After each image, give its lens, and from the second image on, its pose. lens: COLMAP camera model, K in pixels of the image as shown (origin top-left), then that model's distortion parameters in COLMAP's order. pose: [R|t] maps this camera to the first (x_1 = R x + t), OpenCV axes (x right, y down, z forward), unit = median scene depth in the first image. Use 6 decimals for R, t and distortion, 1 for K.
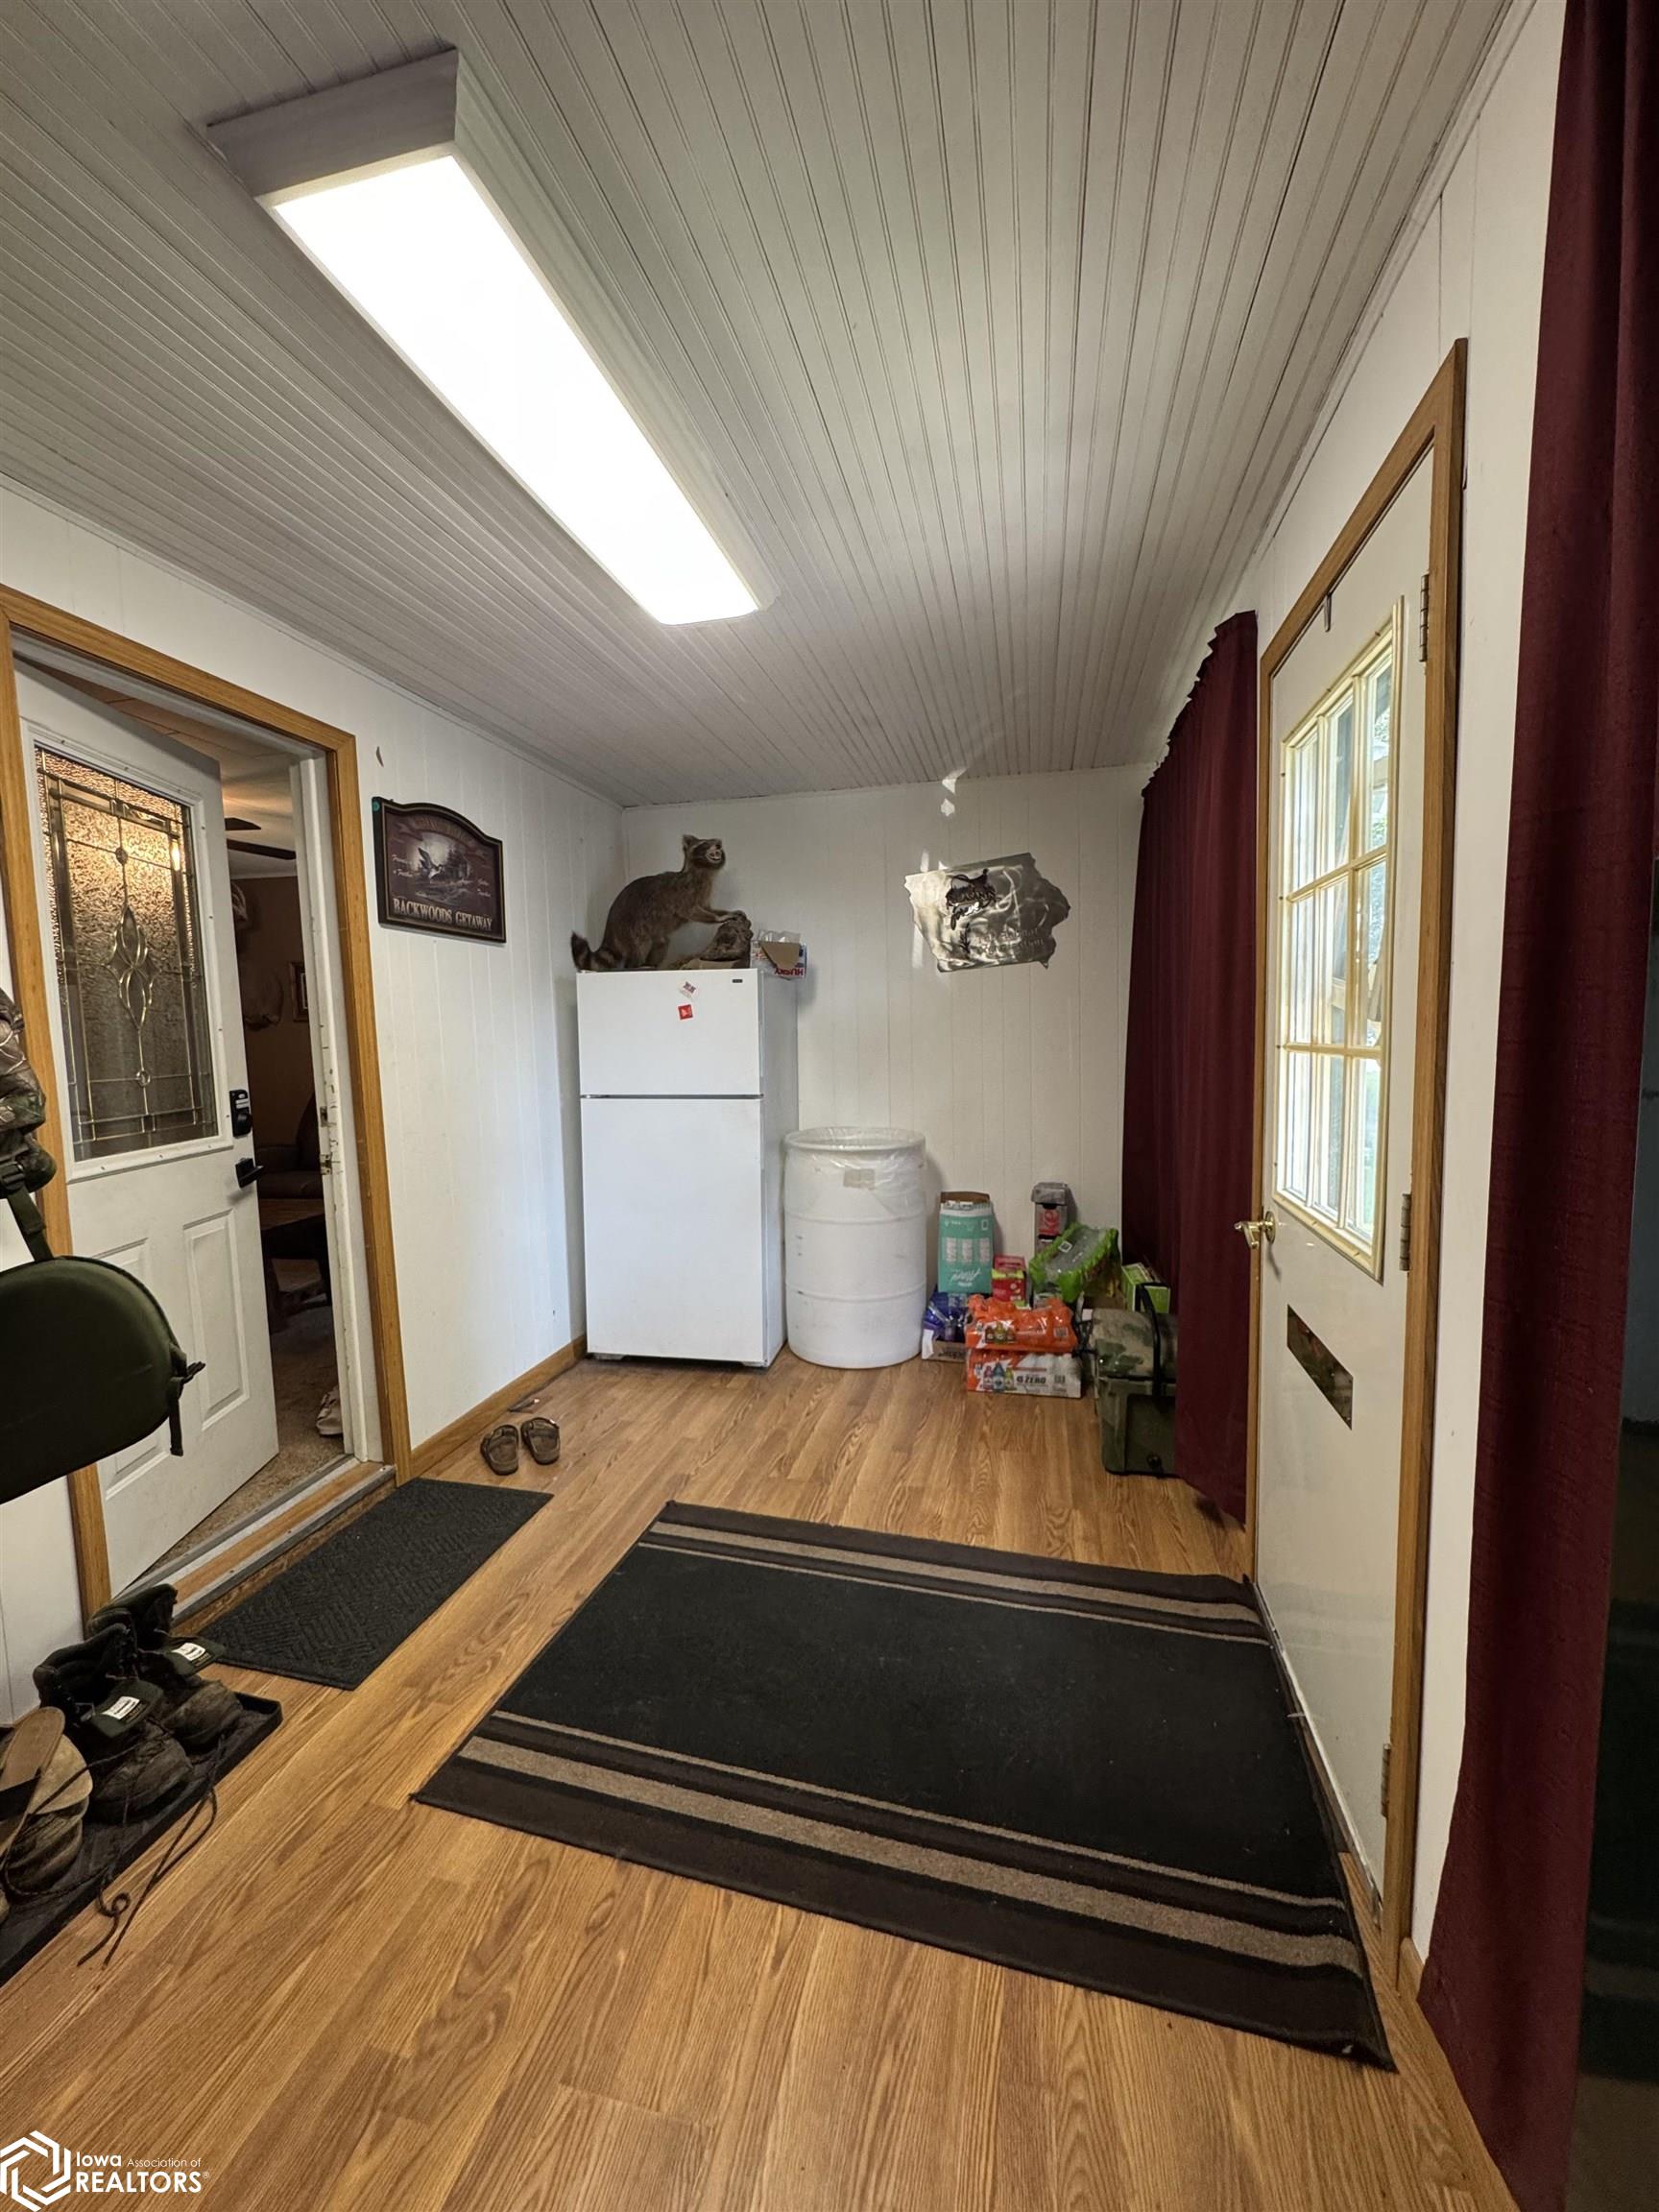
lens RADIAL K [[880.2, 0, 832.9], [0, 880.2, 1104.7], [0, 0, 1]] dist [-0.004694, 0.000214]
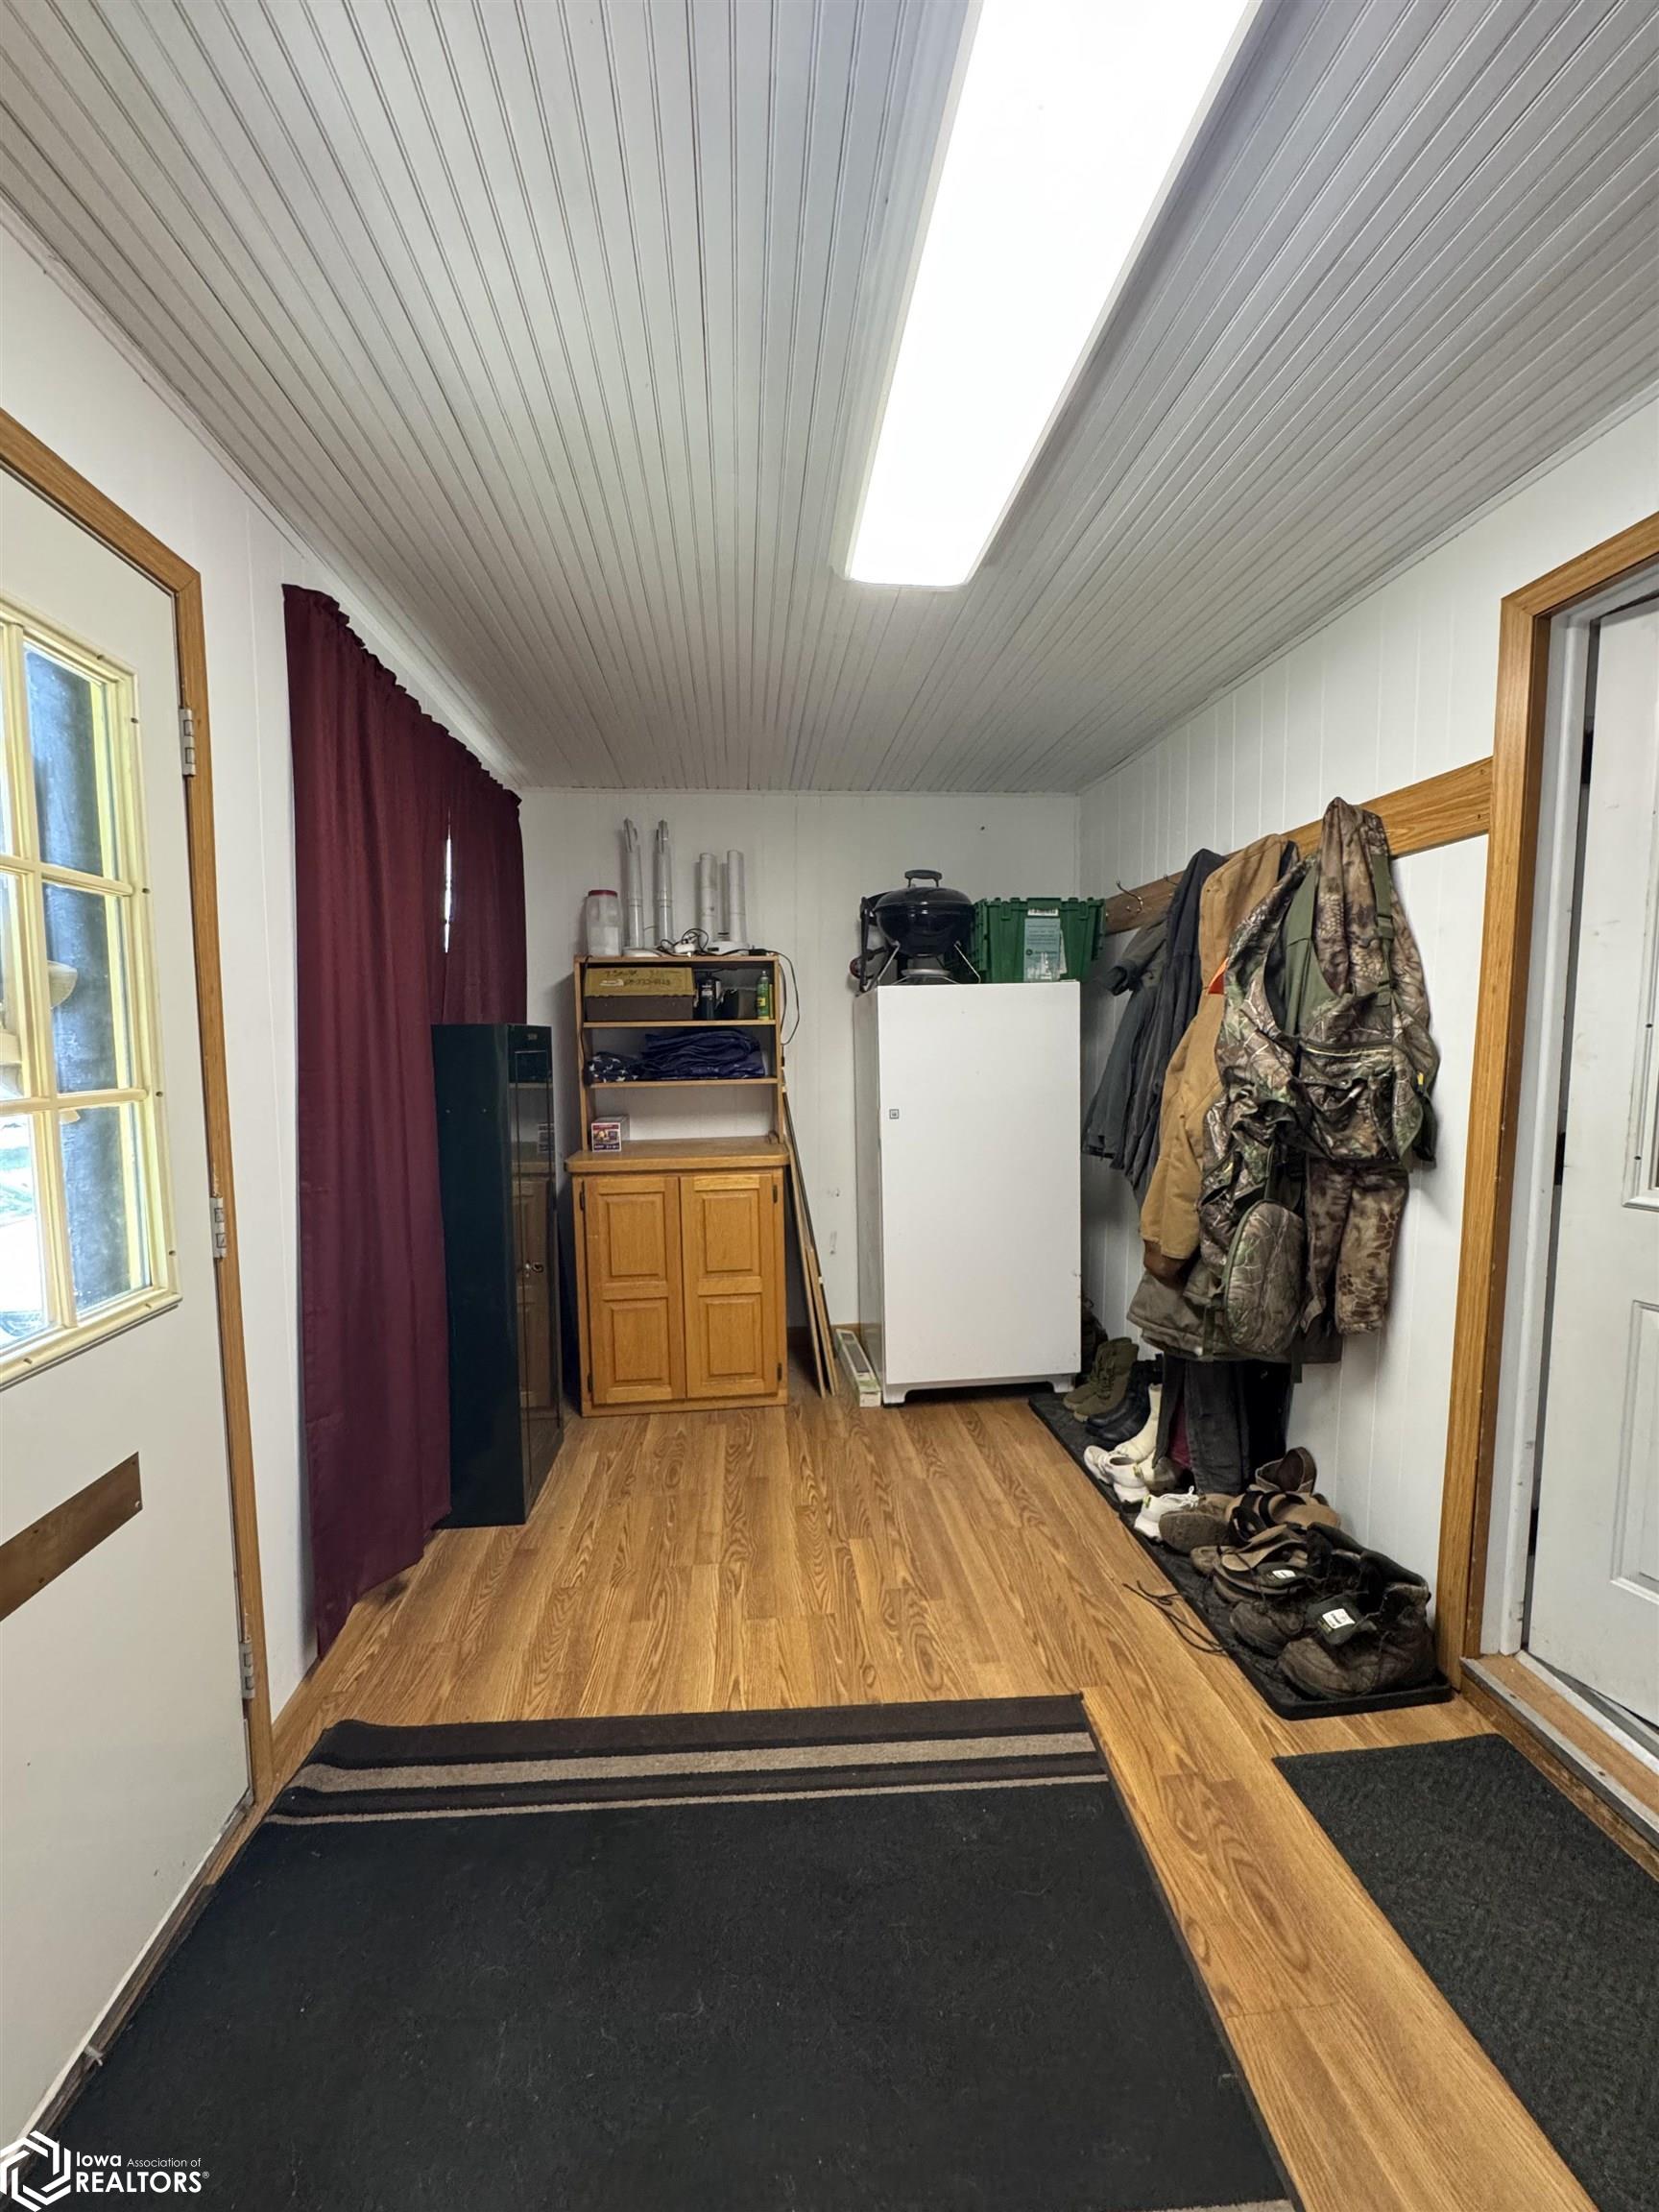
lens RADIAL K [[880.2, 0, 828.6], [0, 880.2, 1108.6], [0, 0, 1]] dist [-0.004694, 0.000214]
pose [[-0.947787, 0.053504, -0.314384, 0.174114], [-0.002341, 0.984632, 0.174627, -0.195472], [0.318895, 0.166245, -0.933096, 1.965333]]
